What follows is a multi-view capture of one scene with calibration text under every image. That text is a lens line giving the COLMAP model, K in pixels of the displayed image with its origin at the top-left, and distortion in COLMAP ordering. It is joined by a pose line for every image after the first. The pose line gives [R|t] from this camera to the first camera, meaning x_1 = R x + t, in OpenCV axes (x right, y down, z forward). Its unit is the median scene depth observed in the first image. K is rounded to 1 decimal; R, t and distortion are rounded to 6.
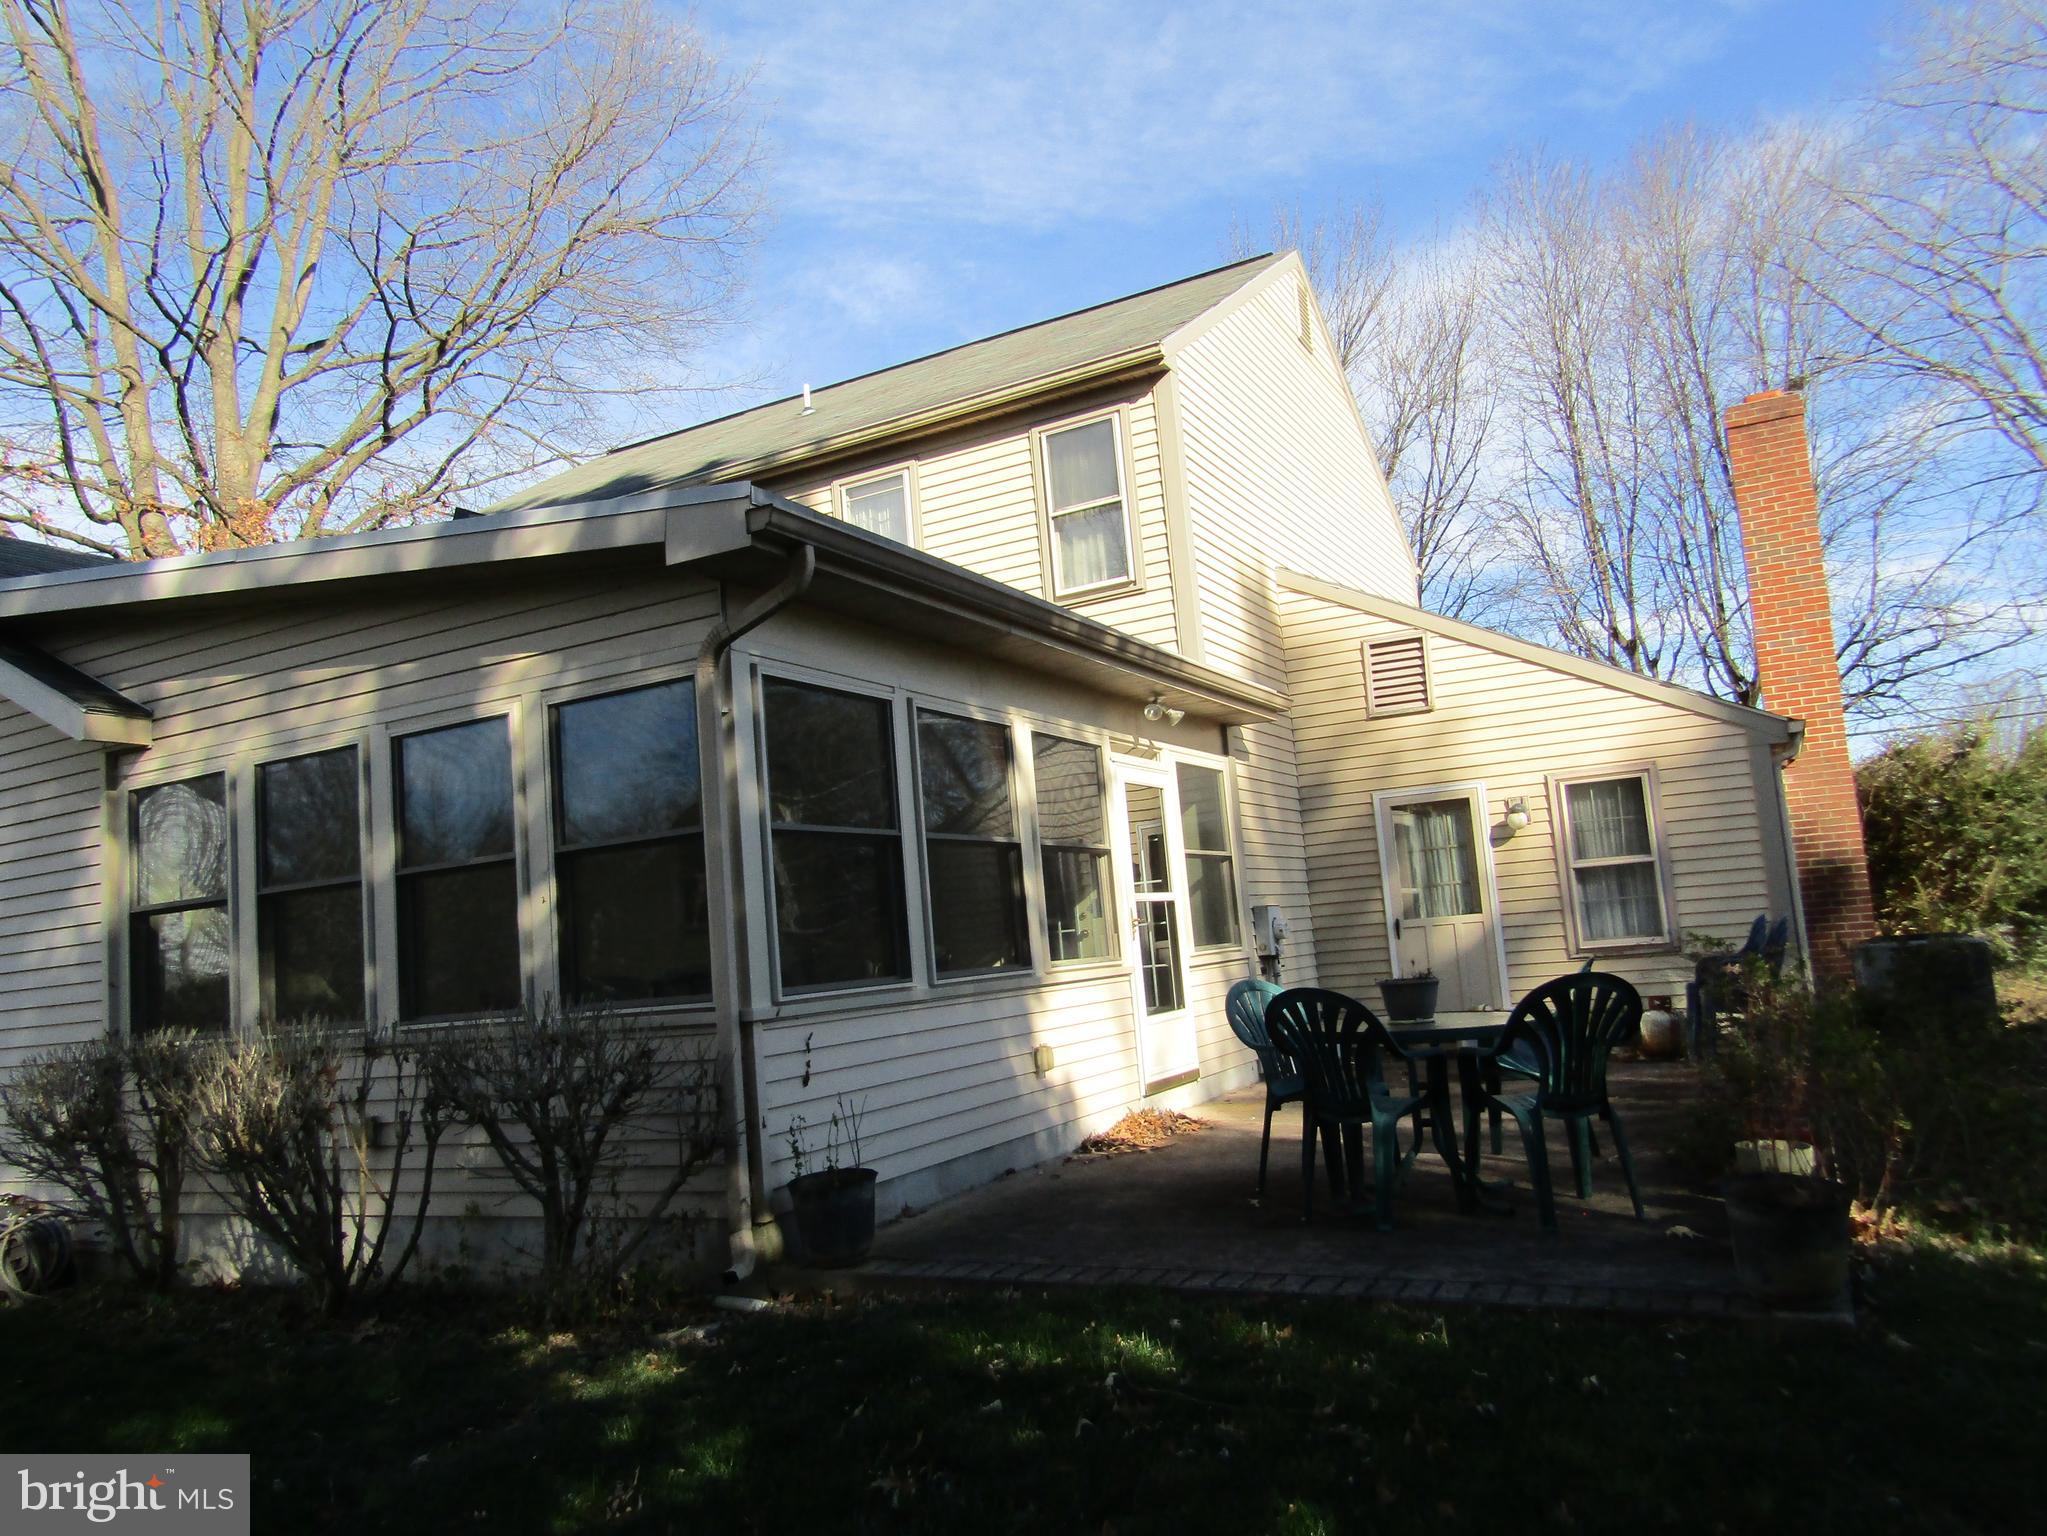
lens RADIAL K [[1432.9, 0, 1023.5], [0, 1432.9, 768.0], [0, 0, 1]] dist [-0.007313, -0.003295]
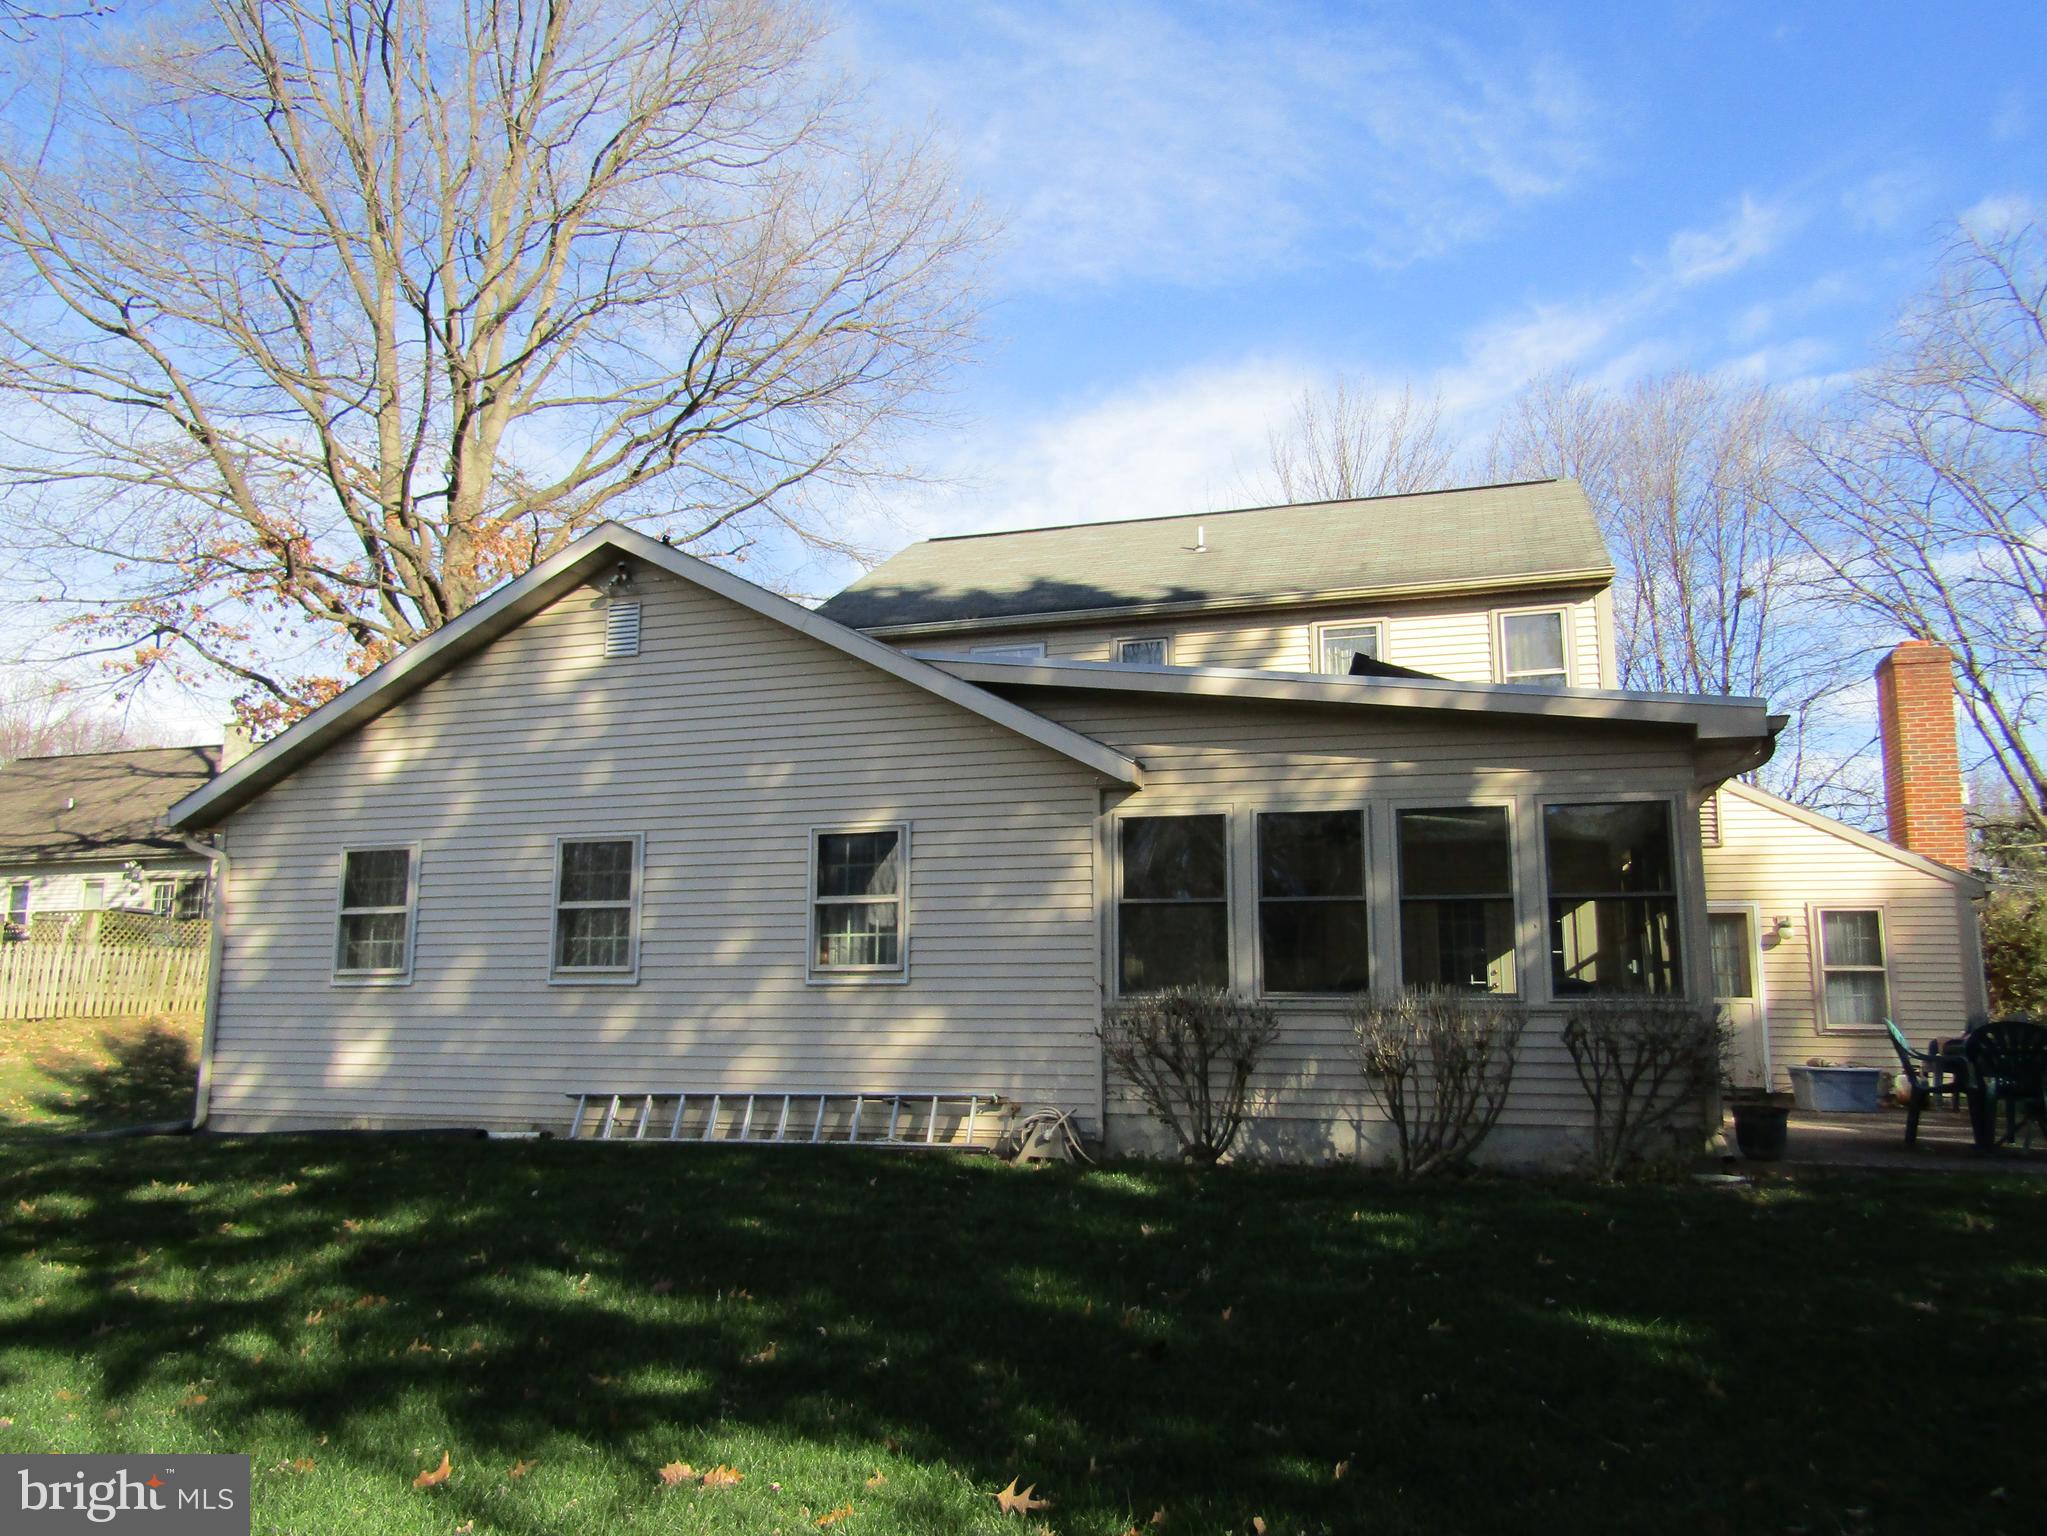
lens RADIAL K [[1404.9, 0, 1023.5], [0, 1404.9, 768.0], [0, 0, 1]] dist [0.005823, -0.000310]
pose [[0.982380, 0.117315, 0.145485, -0.606797], [-0.110303, 0.992353, -0.055394, 0.035663], [-0.150871, 0.038371, 0.987809, -0.246882]]
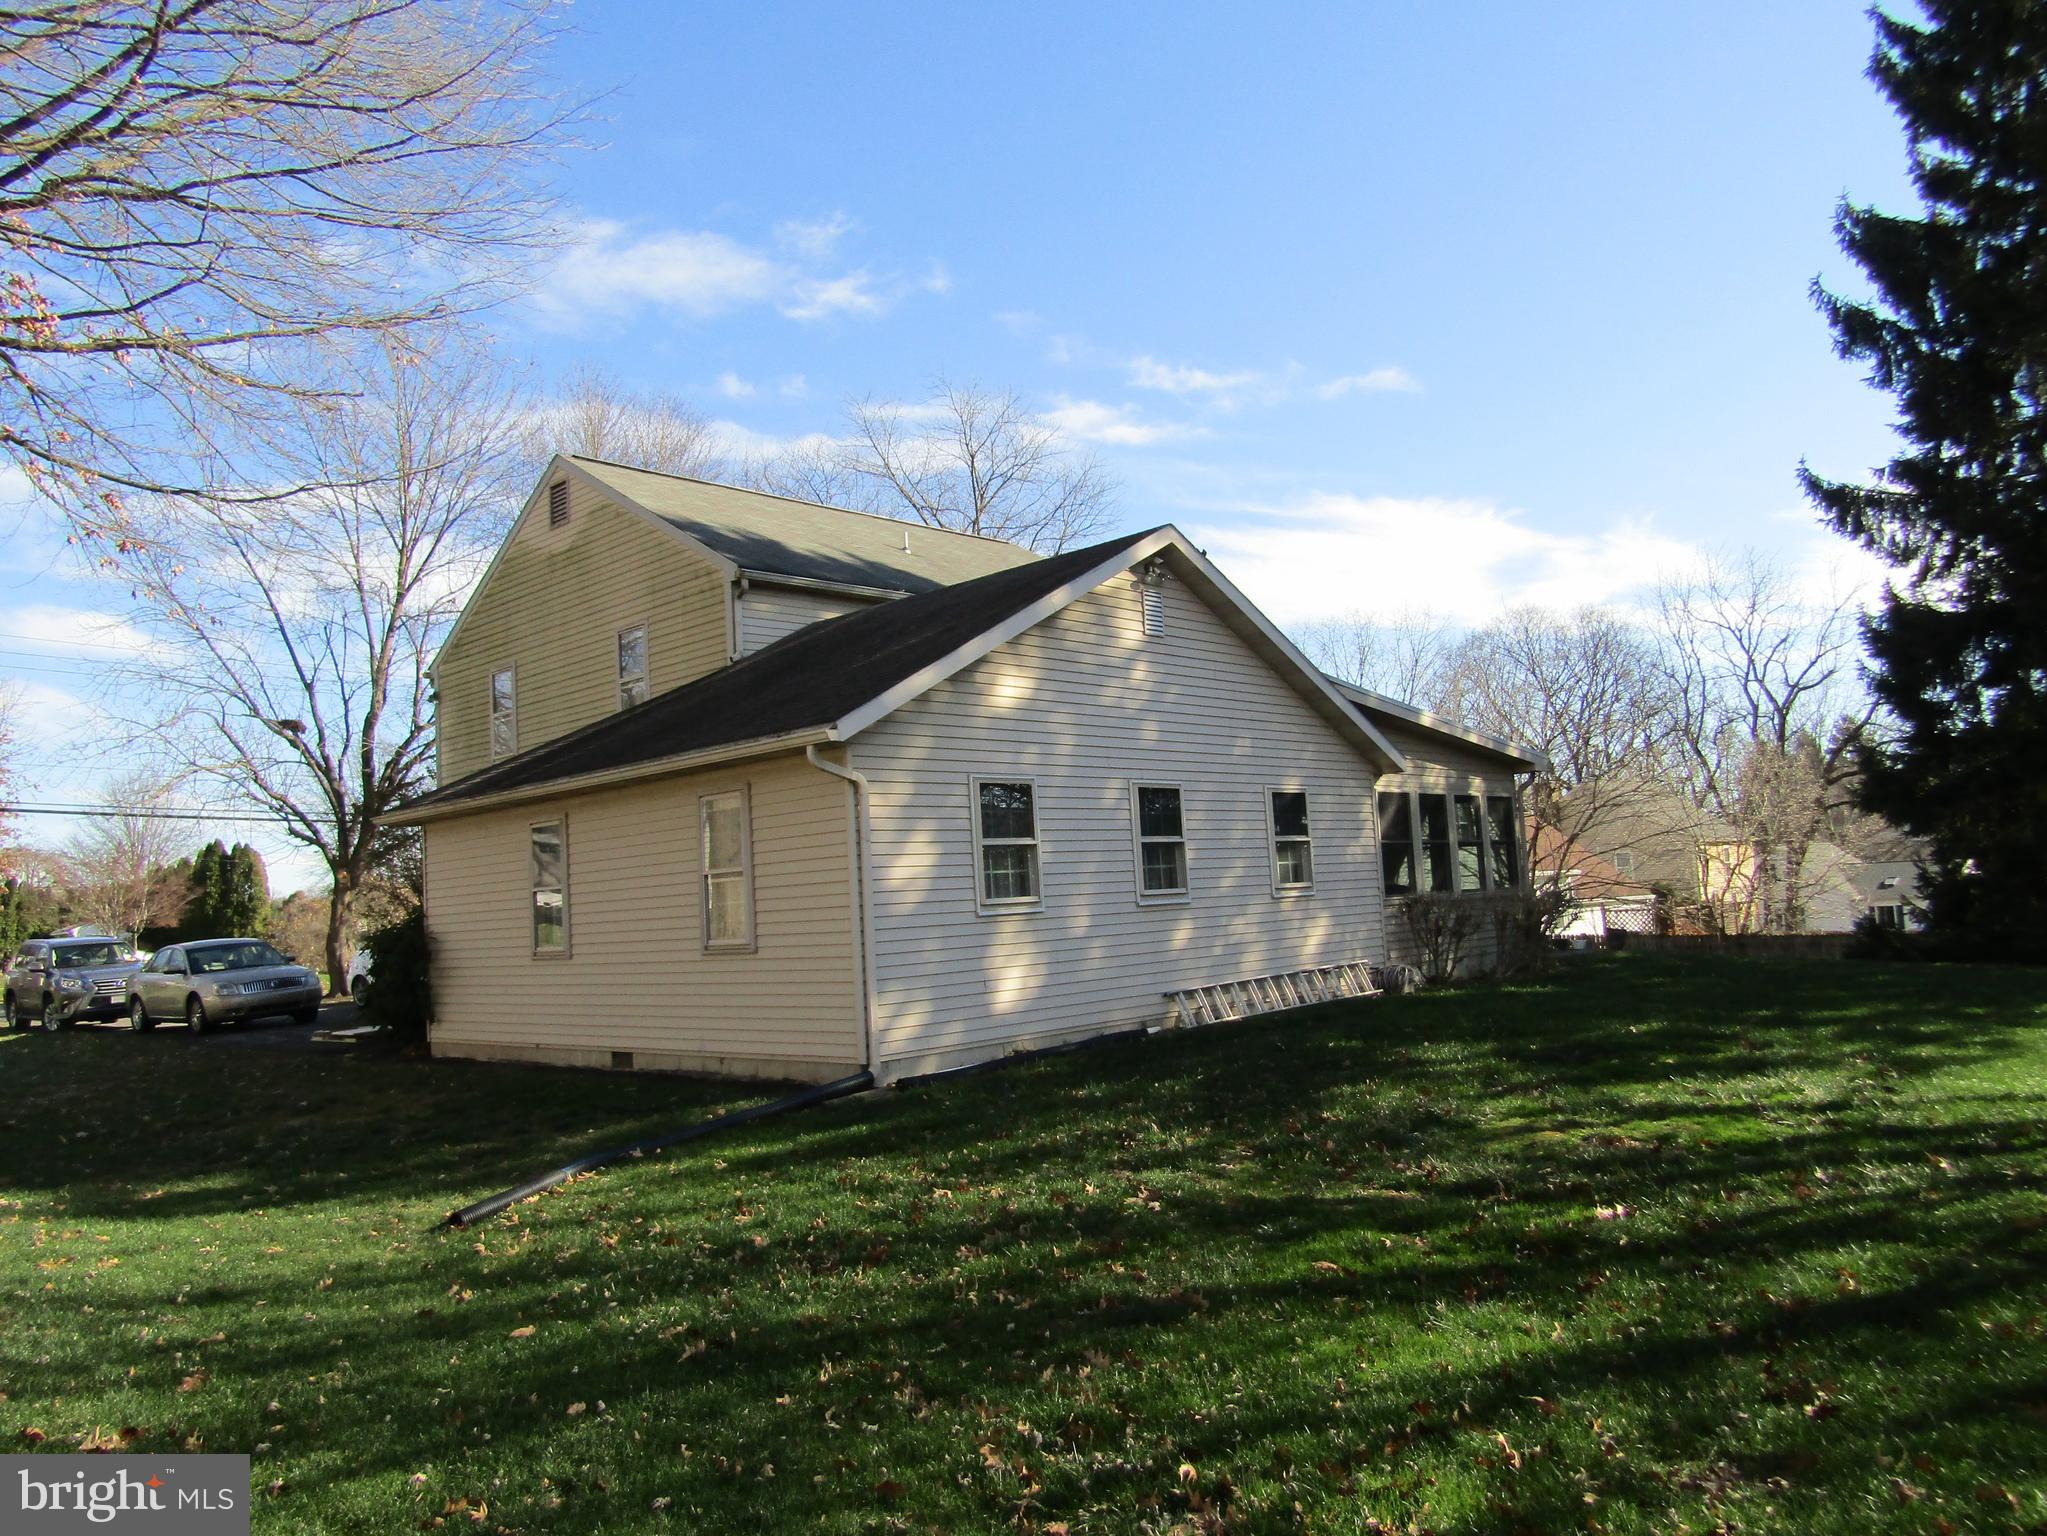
lens RADIAL K [[1432.9, 0, 1023.5], [0, 1432.9, 768.0], [0, 0, 1]] dist [-0.007313, -0.003295]
pose [[0.294287, 0.173052, 0.939919, -2.166418], [-0.076722, 0.984574, -0.157252, 0.287037], [-0.952633, -0.025835, 0.303024, 0.646421]]
